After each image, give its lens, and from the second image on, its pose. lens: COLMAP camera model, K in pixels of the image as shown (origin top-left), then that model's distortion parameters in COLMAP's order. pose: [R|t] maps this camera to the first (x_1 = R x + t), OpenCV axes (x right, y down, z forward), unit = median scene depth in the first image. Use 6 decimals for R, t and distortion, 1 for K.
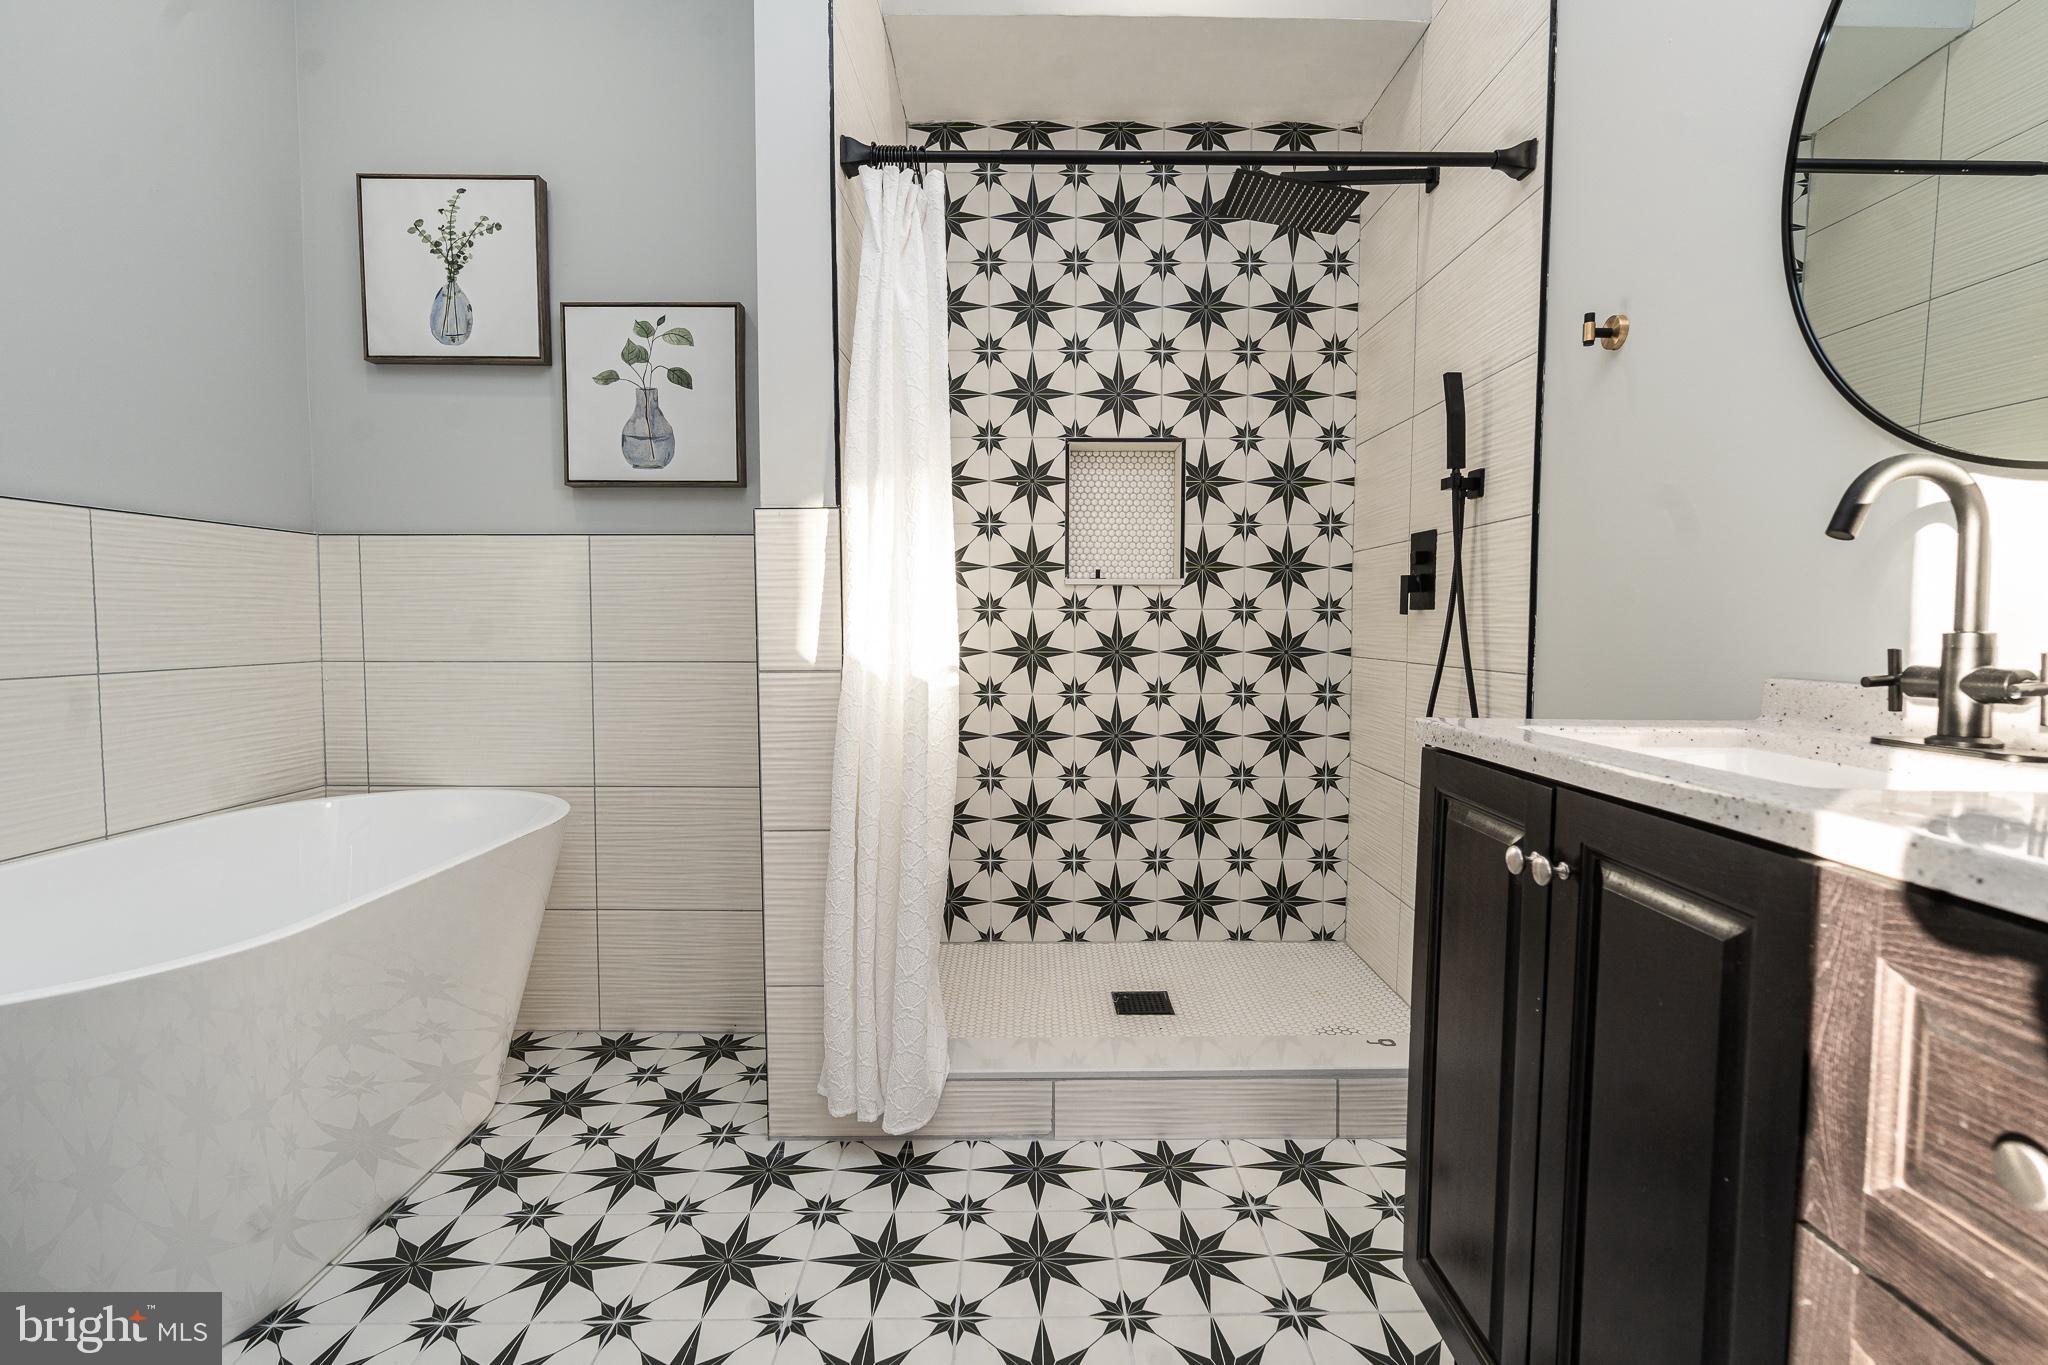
lens RADIAL K [[930.2, 0, 1035.8], [0, 930.2, 678.6], [0, 0, 1]] dist [-0.009308, 0.004382]
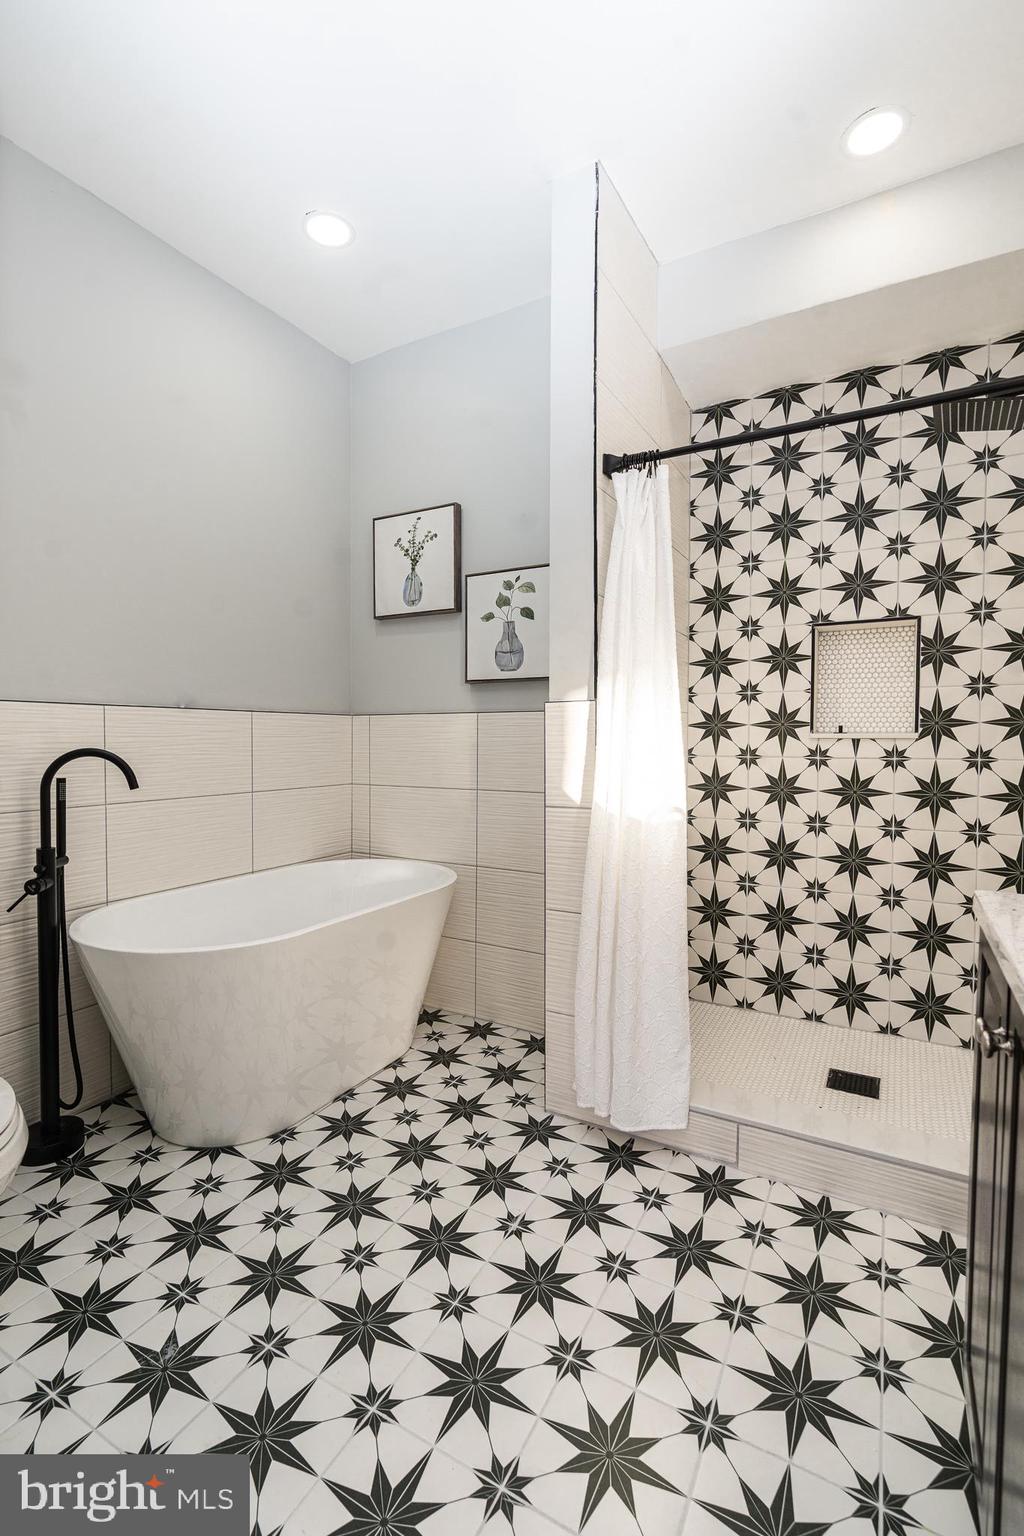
lens RADIAL K [[697.7, 0, 519.5], [0, 697.7, 758.7], [0, 0, 1]] dist [-0.009308, 0.004382]
pose [[0.866873, 0.016577, -0.498254, 0.204692], [-0.031105, 0.999298, -0.020870, -0.050856], [0.497558, 0.033589, 0.866780, -0.030822]]
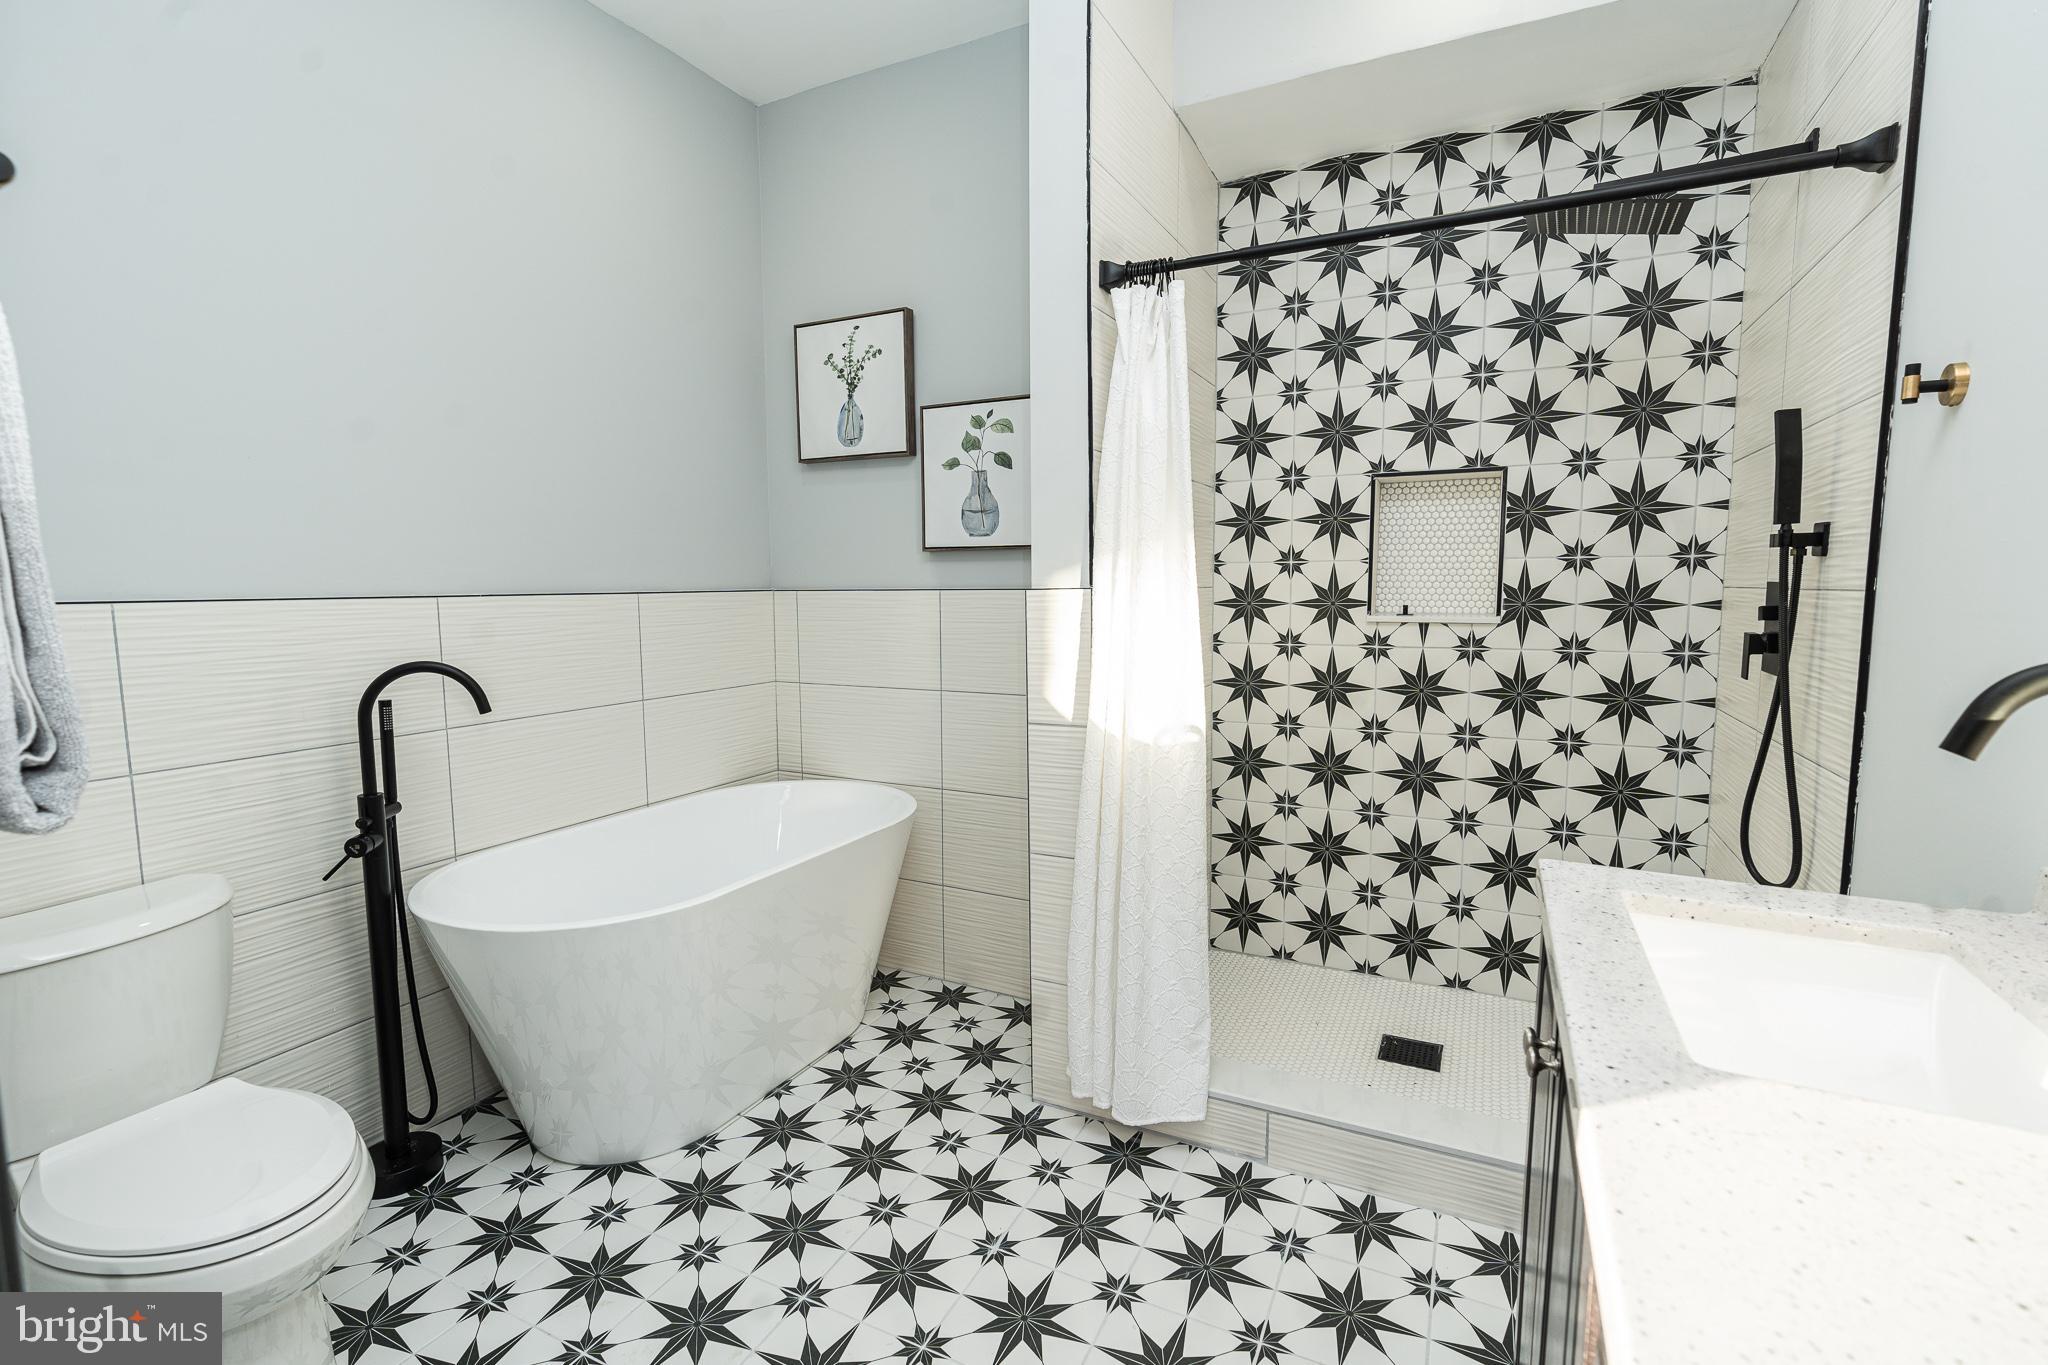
lens RADIAL K [[930.2, 0, 1048.9], [0, 930.2, 670.8], [0, 0, 1]] dist [-0.009308, 0.004382]
pose [[0.891541, 0.040294, -0.451144, 0.225715], [-0.020510, 0.998605, 0.048660, -0.112929], [0.452475, -0.034130, 0.891124, -0.055998]]
